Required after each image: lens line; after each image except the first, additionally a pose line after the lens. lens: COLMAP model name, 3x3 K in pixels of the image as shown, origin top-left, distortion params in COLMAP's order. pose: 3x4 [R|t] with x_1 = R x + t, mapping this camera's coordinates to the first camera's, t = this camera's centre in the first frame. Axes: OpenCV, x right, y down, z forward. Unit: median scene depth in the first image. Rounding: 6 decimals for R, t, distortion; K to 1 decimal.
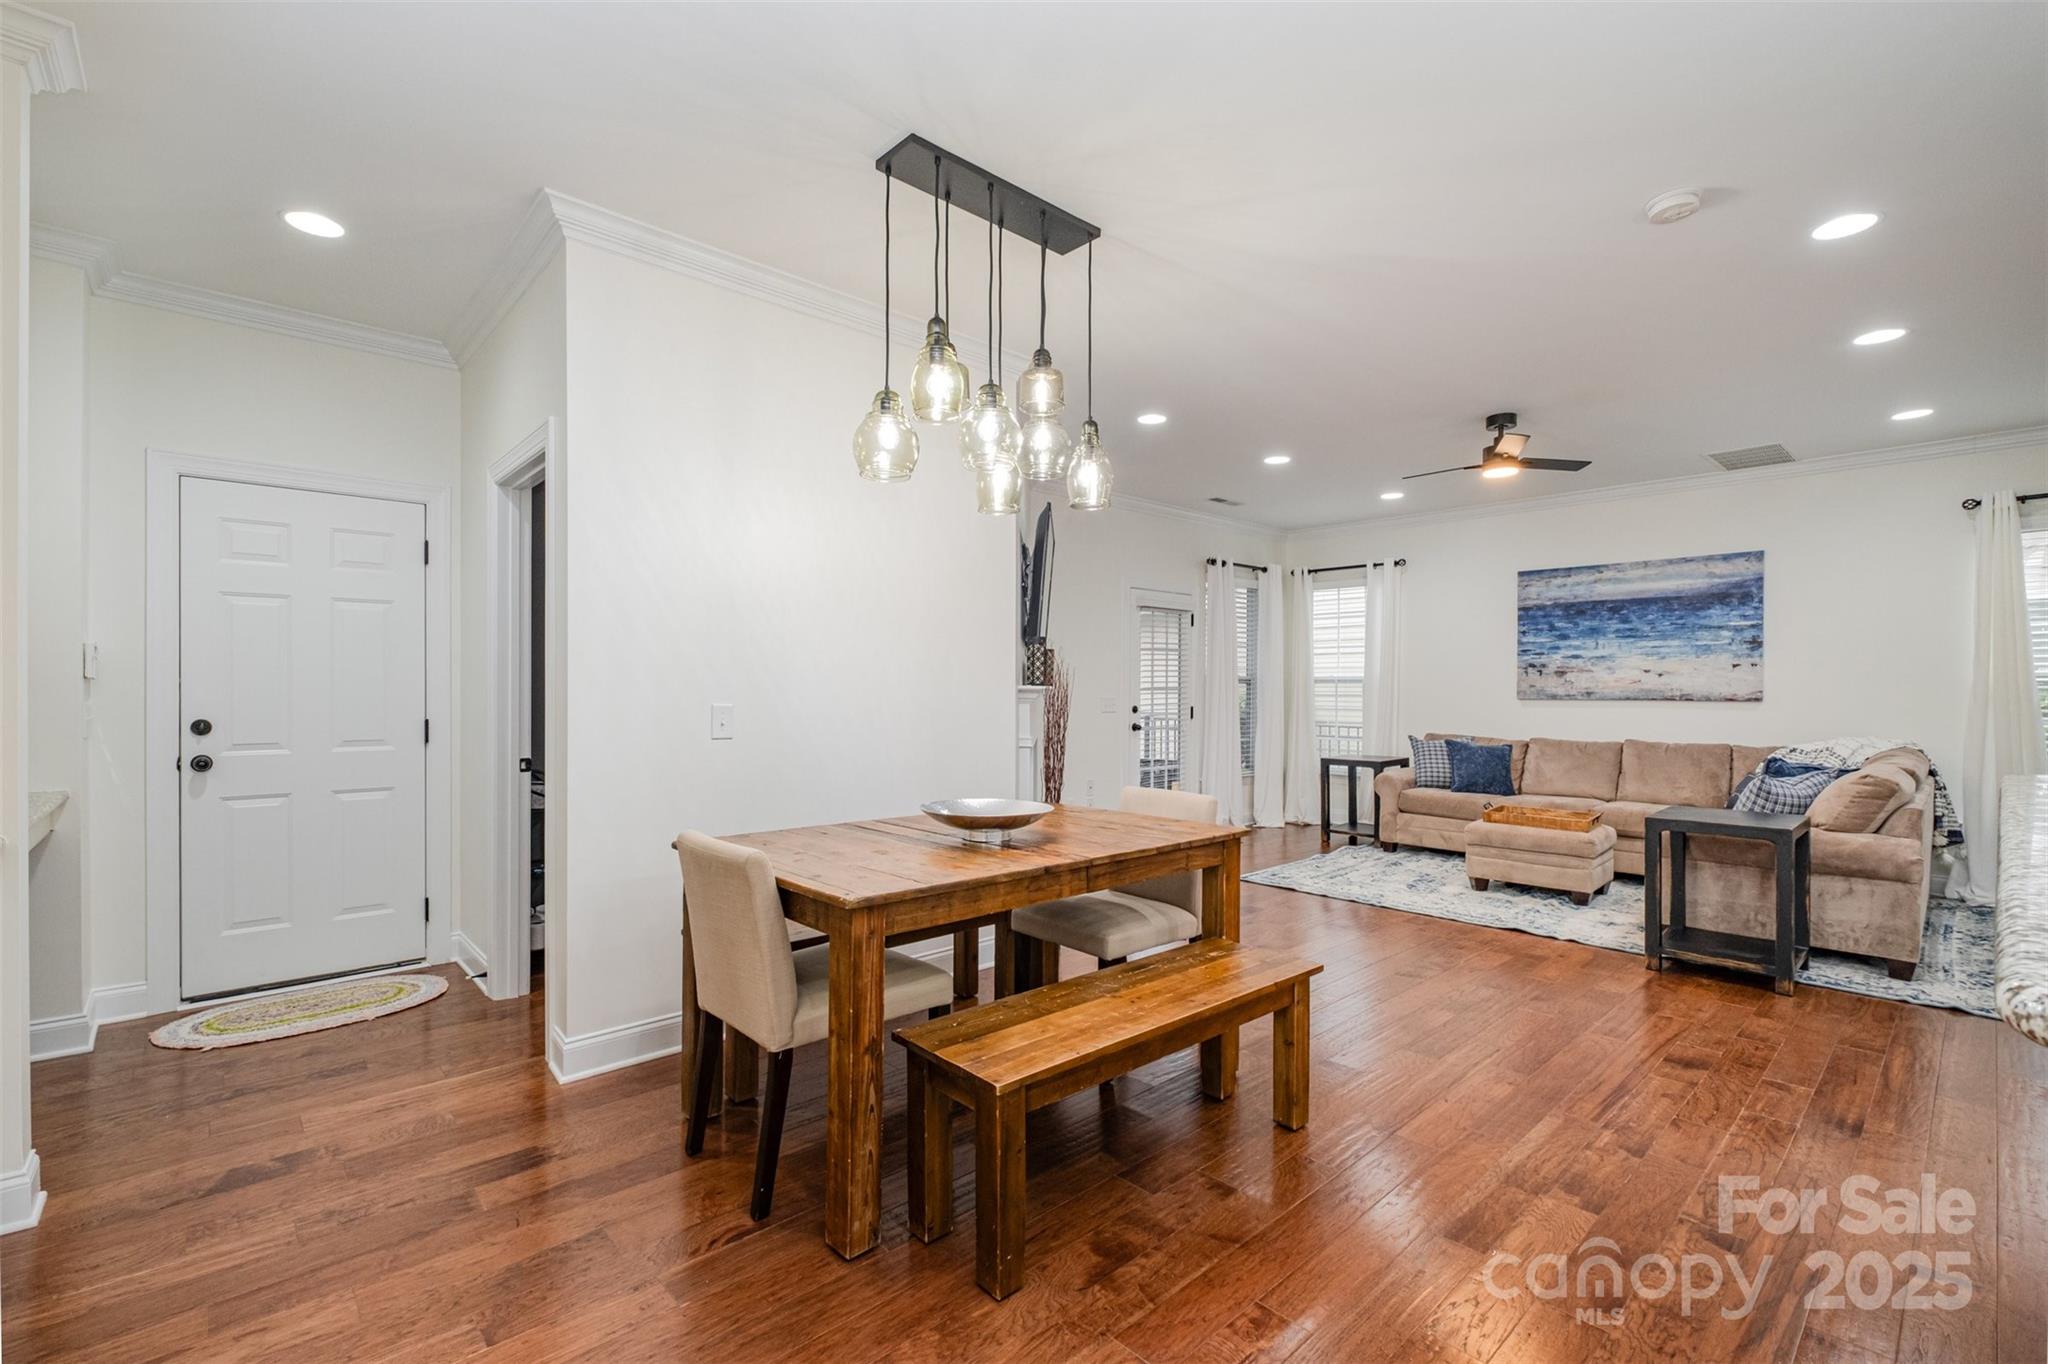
lens RADIAL K [[905.4, 0, 1011.8], [0, 905.4, 682.7], [0, 0, 1]] dist [-0.004904, 0.001388]
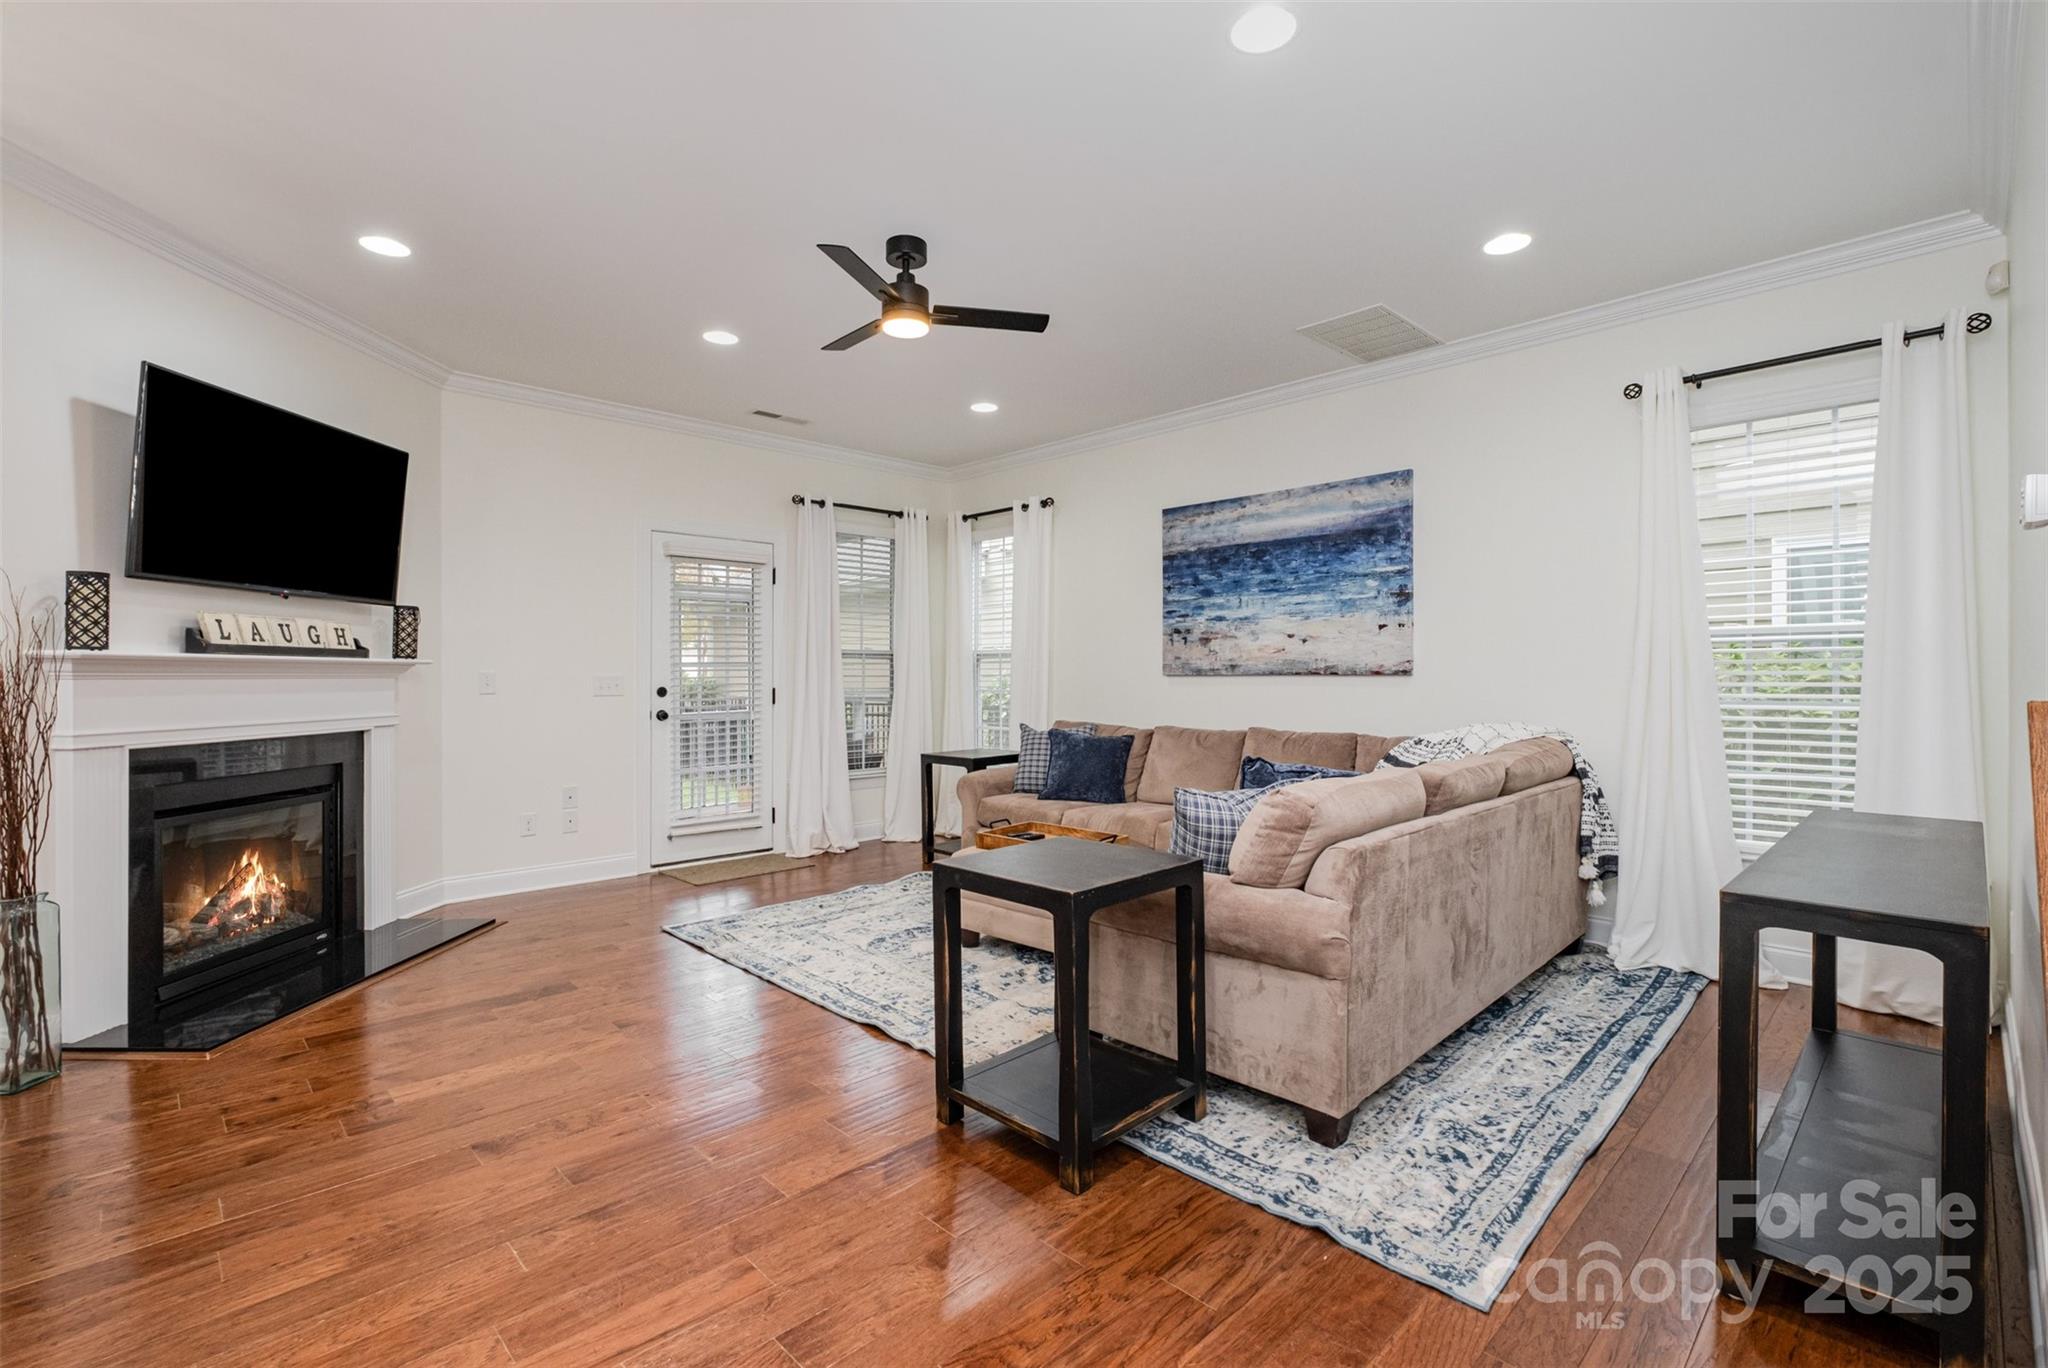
lens RADIAL K [[917.0, 0, 1024.0], [0, 917.0, 665.6], [0, 0, 1]] dist [-0.002162, -0.000808]
pose [[0.999526, -0.005049, 0.030353, 0.477958], [0.005160, 0.999980, -0.003571, 0.013993], [-0.030334, 0.003726, 0.999533, 0.255725]]
